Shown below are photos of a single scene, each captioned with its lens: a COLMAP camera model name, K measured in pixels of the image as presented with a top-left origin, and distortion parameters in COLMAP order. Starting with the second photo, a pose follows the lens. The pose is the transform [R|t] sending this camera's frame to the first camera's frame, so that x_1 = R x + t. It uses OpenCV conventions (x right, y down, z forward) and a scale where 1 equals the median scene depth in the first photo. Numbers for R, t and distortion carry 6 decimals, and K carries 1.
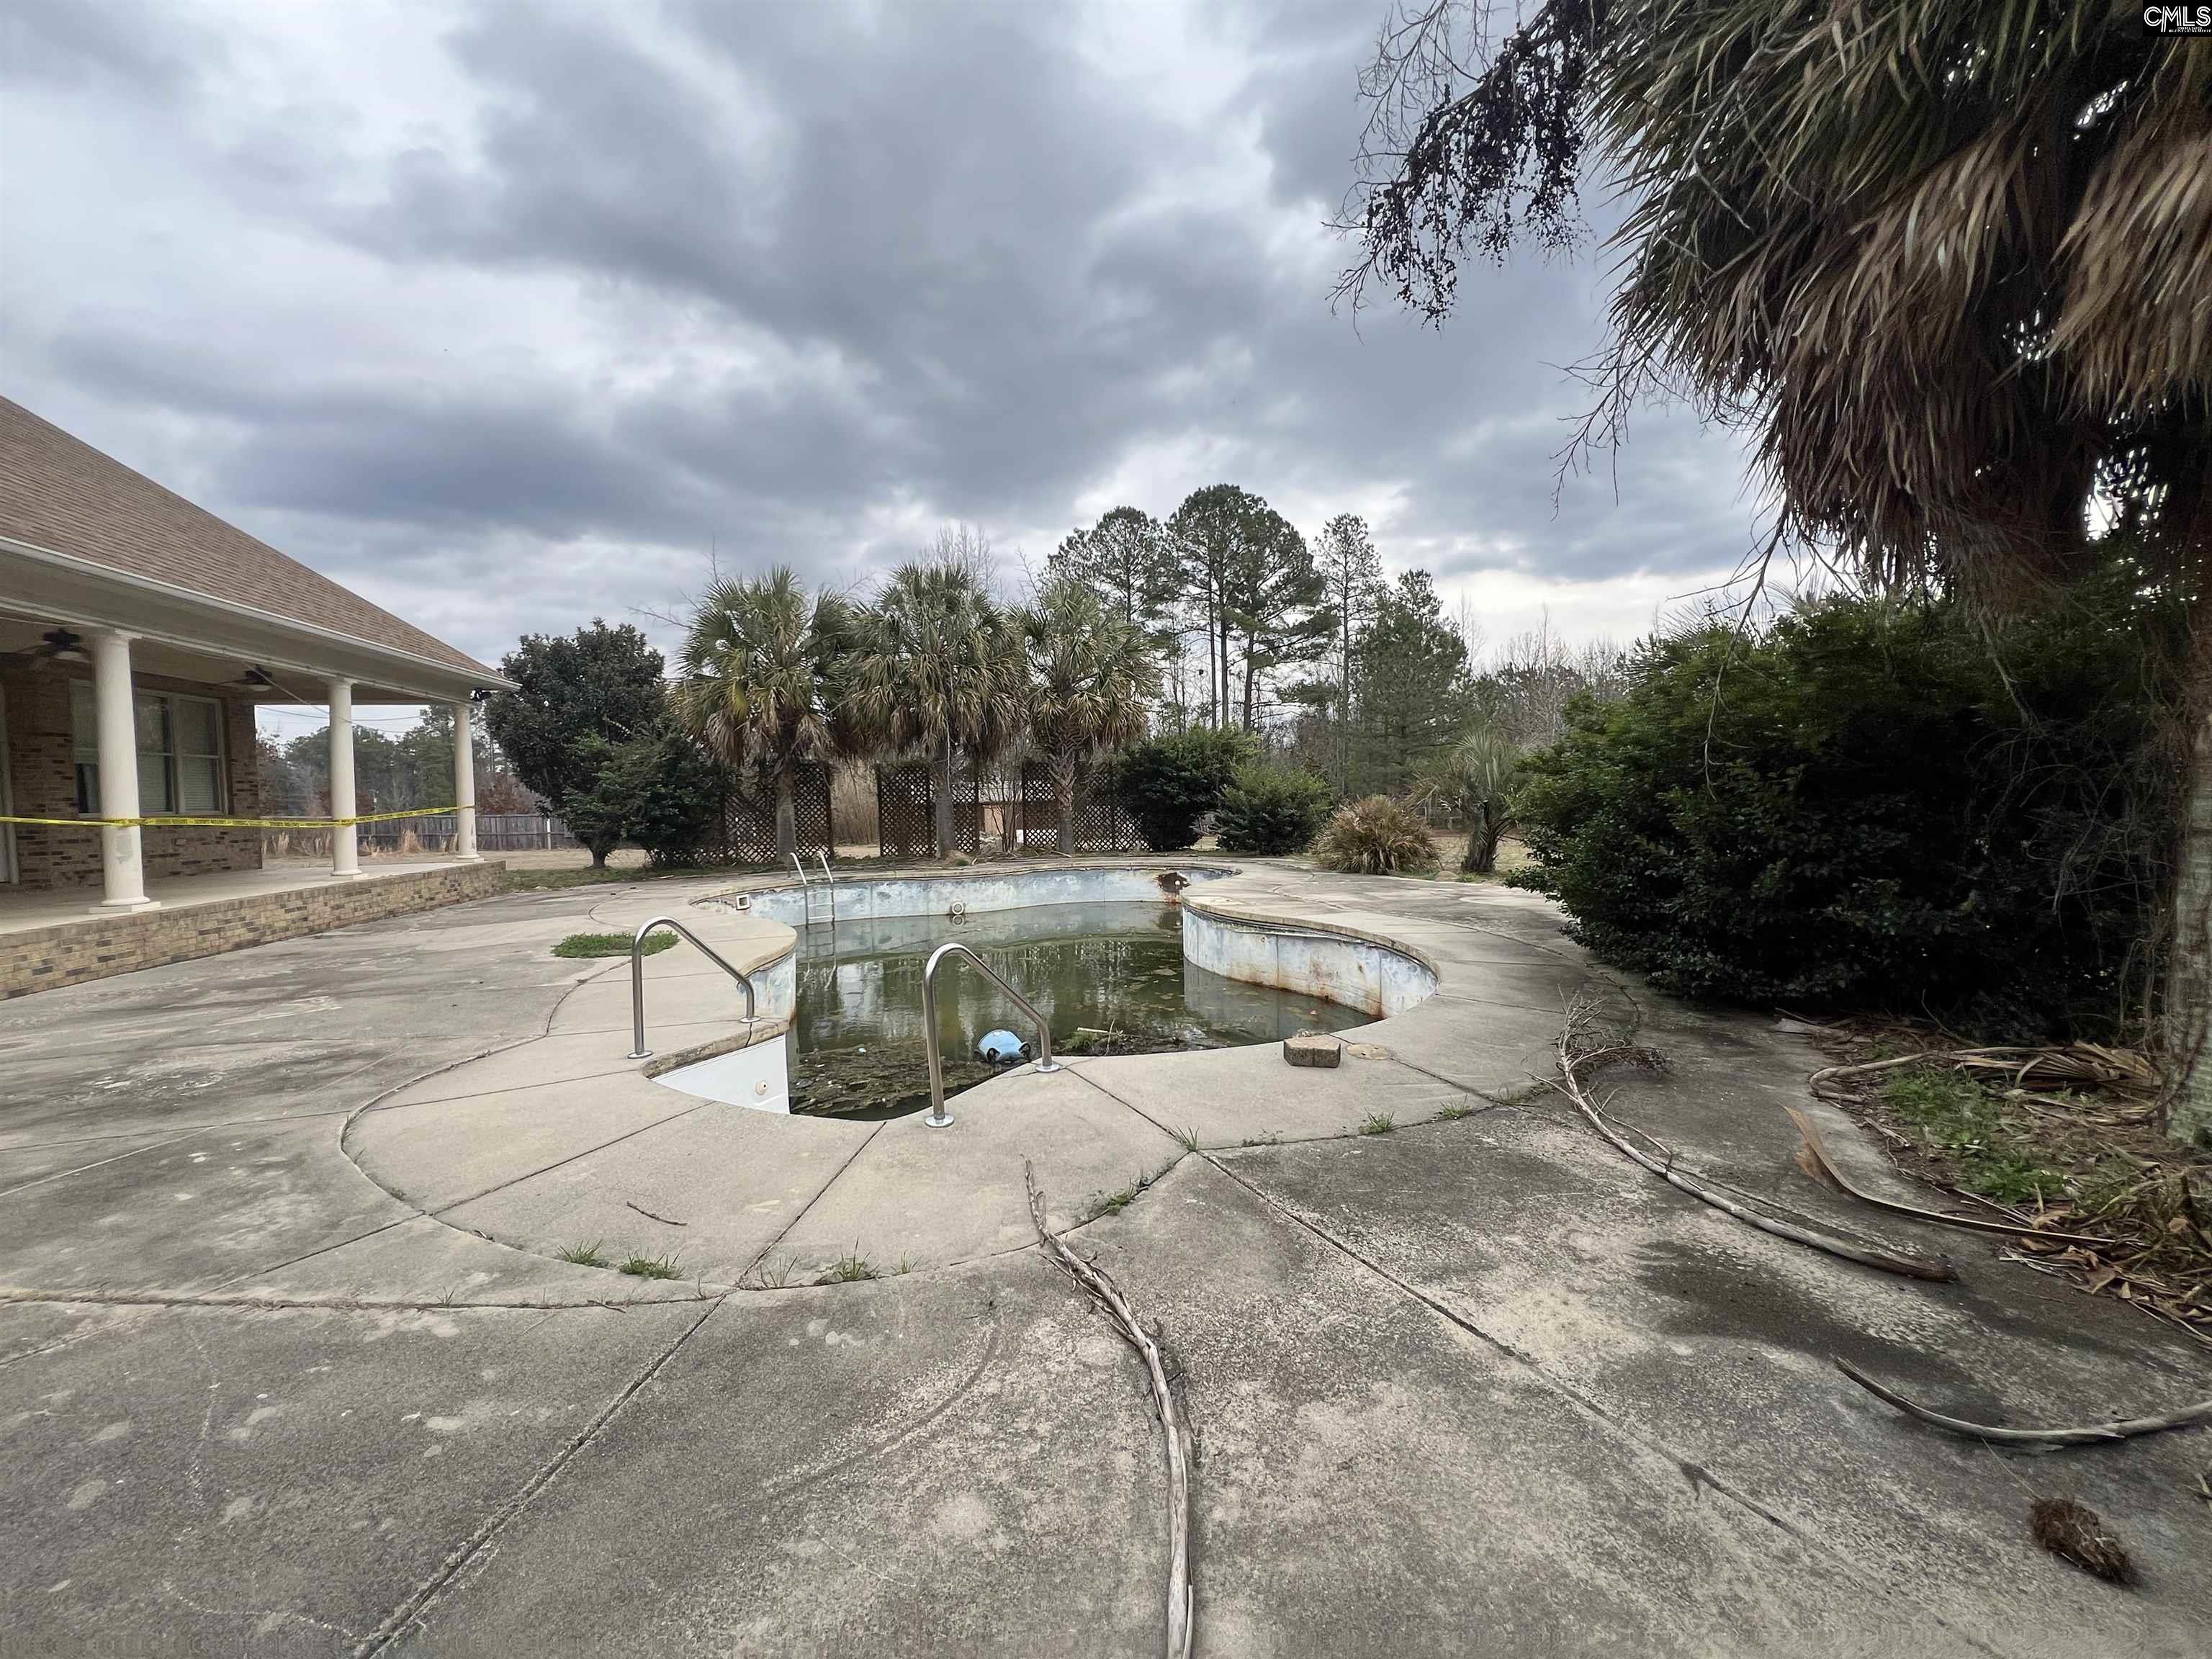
lens RADIAL K [[883.5, 0, 1095.0], [0, 883.5, 822.9], [0, 0, 1]] dist [-0.001197, -0.000146]
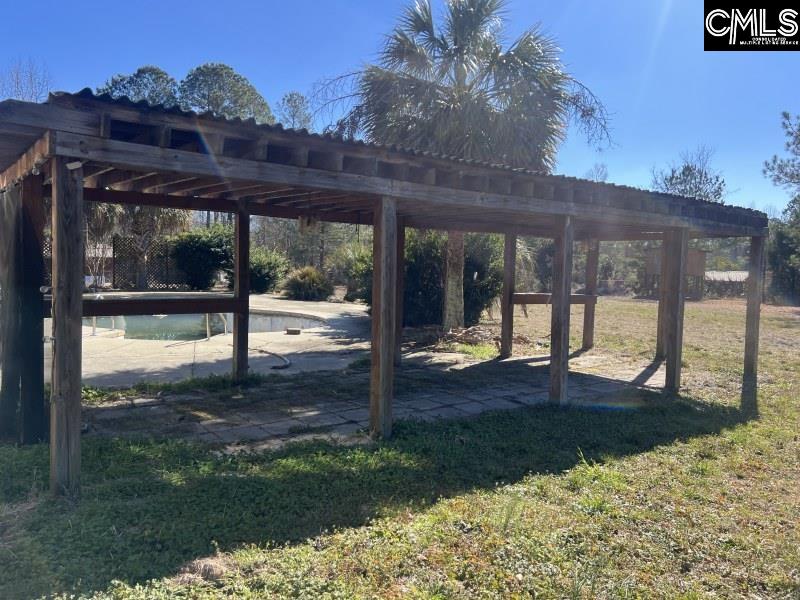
lens RADIAL K [[597.4, 0, 400.6], [0, 597.4, 296.1], [0, 0, 1]] dist [0.017102, 0.002548]
pose [[0.893704, 0.016631, 0.448349, -0.182411], [-0.029803, 0.999306, 0.022338, 0.006511], [-0.447667, -0.033326, 0.893579, -0.561673]]
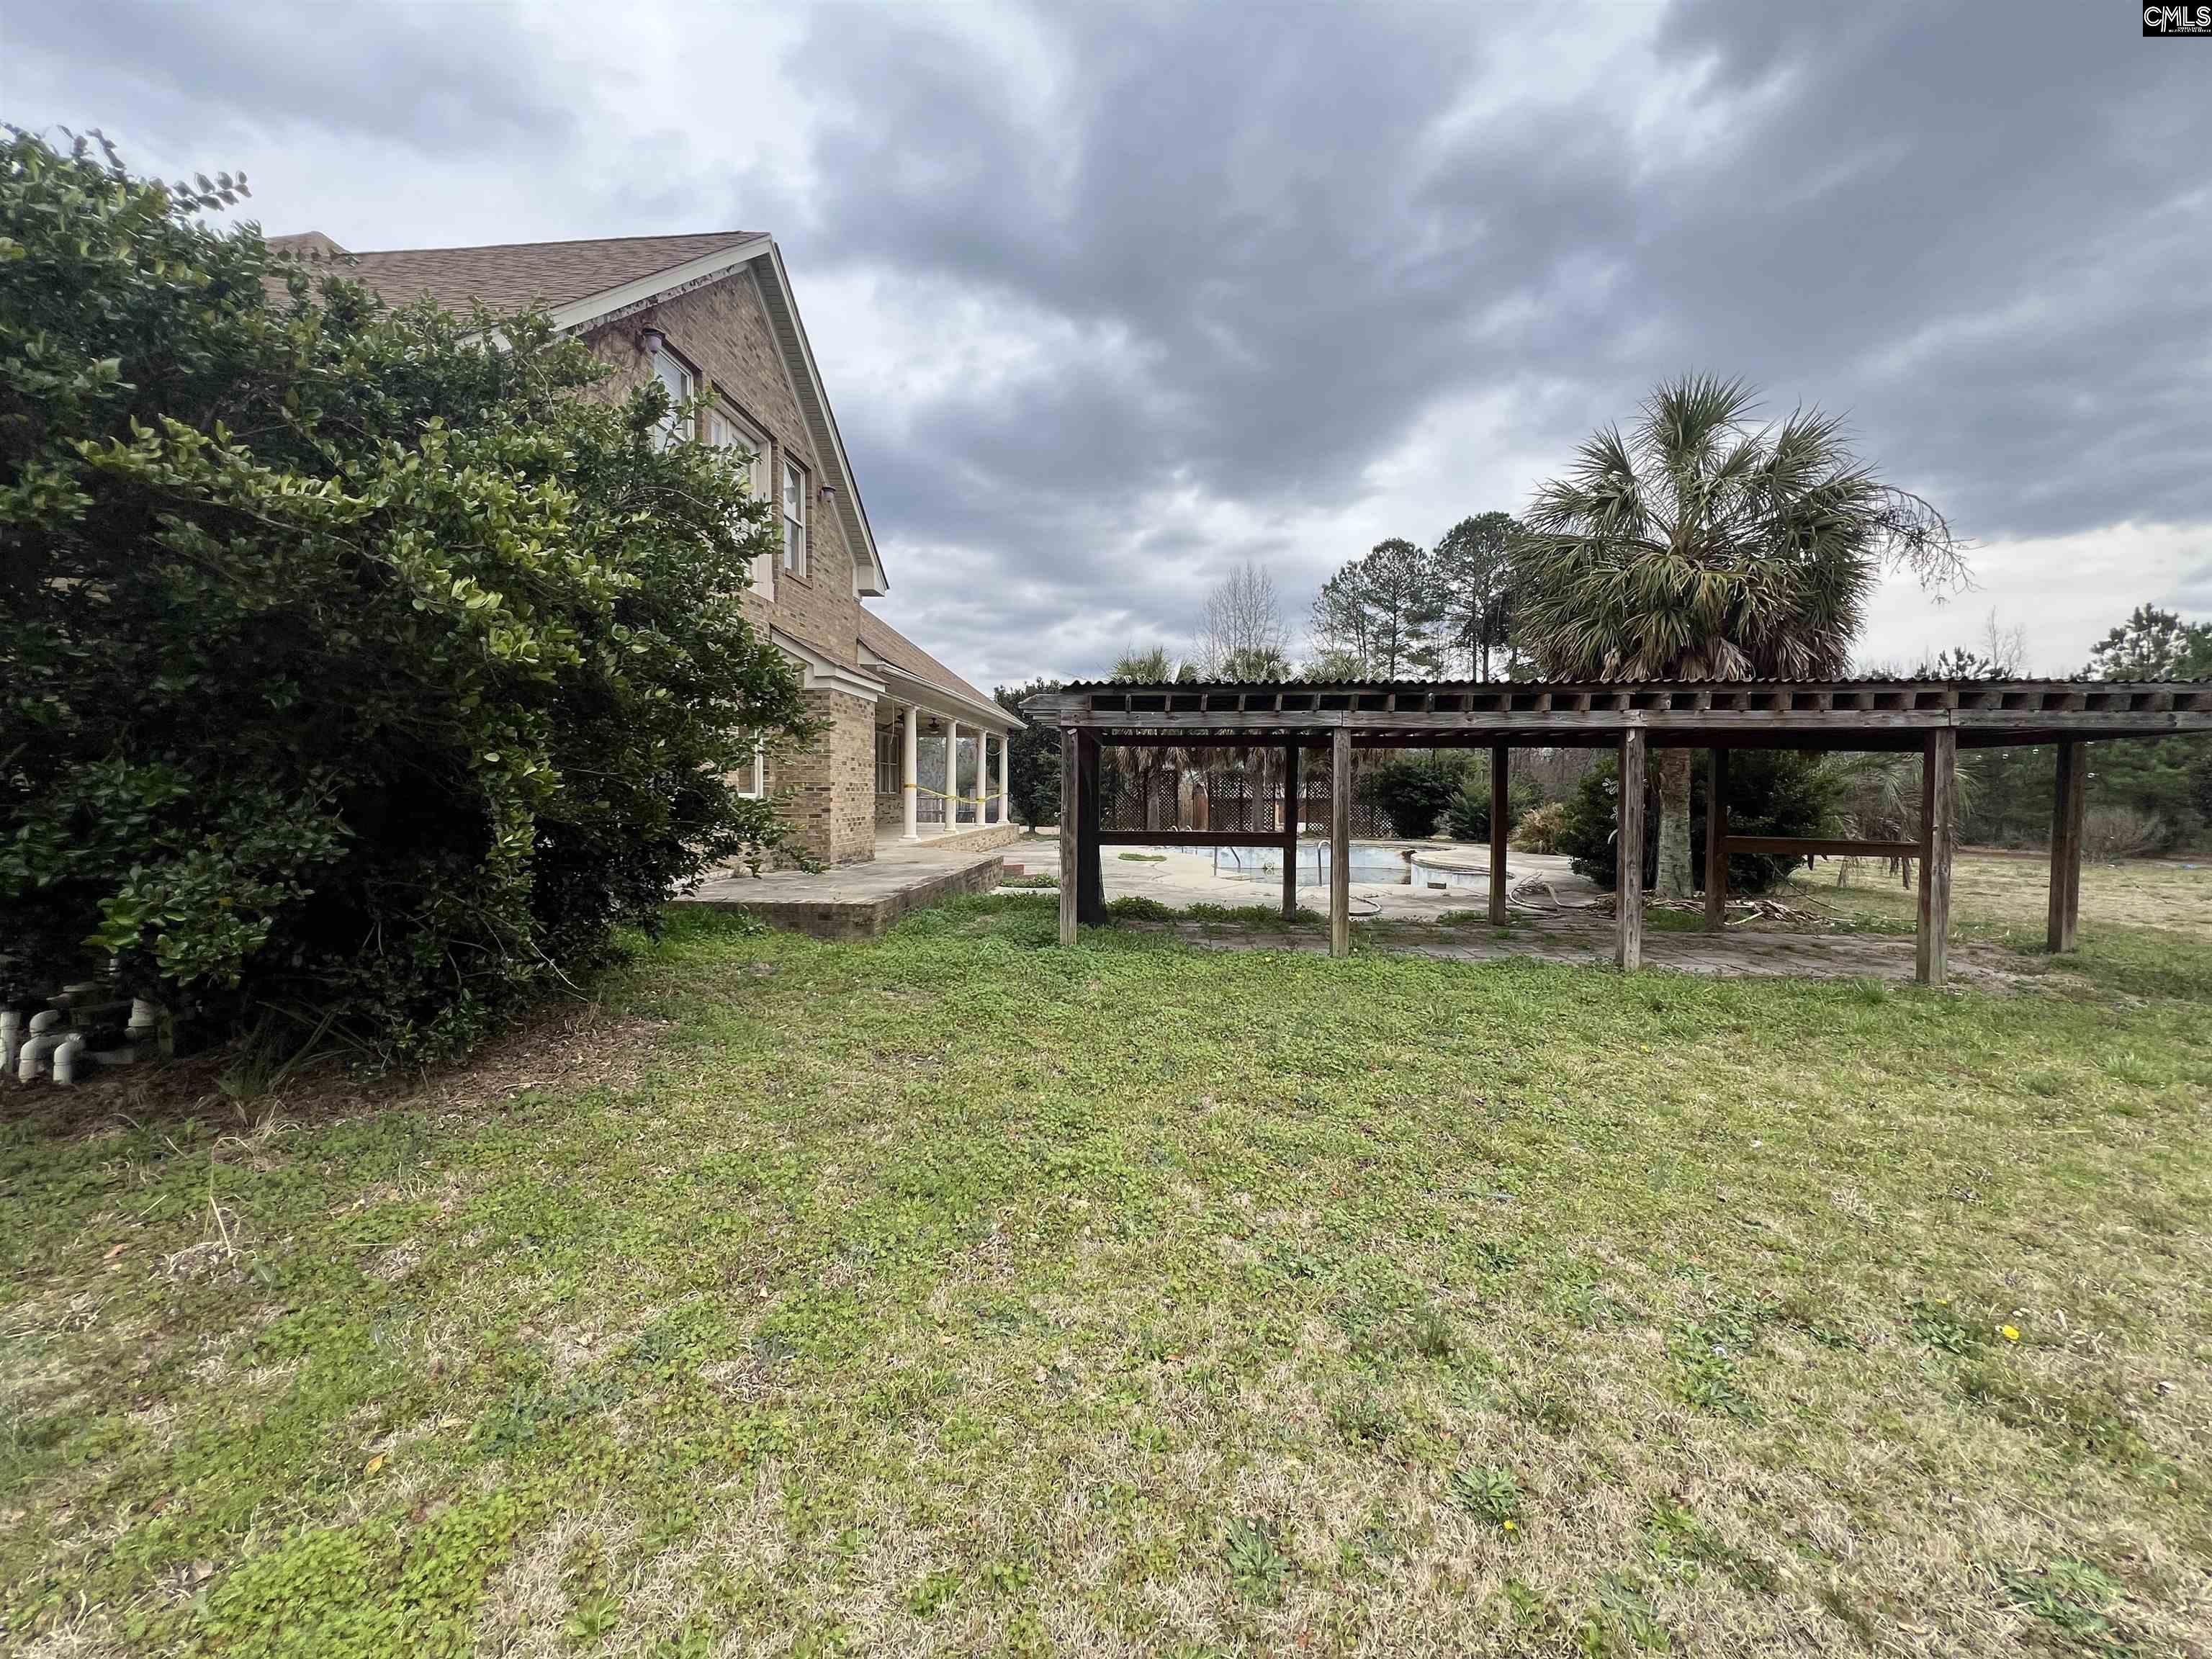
lens RADIAL K [[883.5, 0, 1093.6], [0, 883.5, 828.1], [0, 0, 1]] dist [-0.001197, -0.000146]
pose [[0.959005, 0.038528, -0.280759, -0.016657], [-0.034777, 0.999227, 0.018331, 0.013076], [0.281248, -0.007815, 0.959603, -0.816121]]
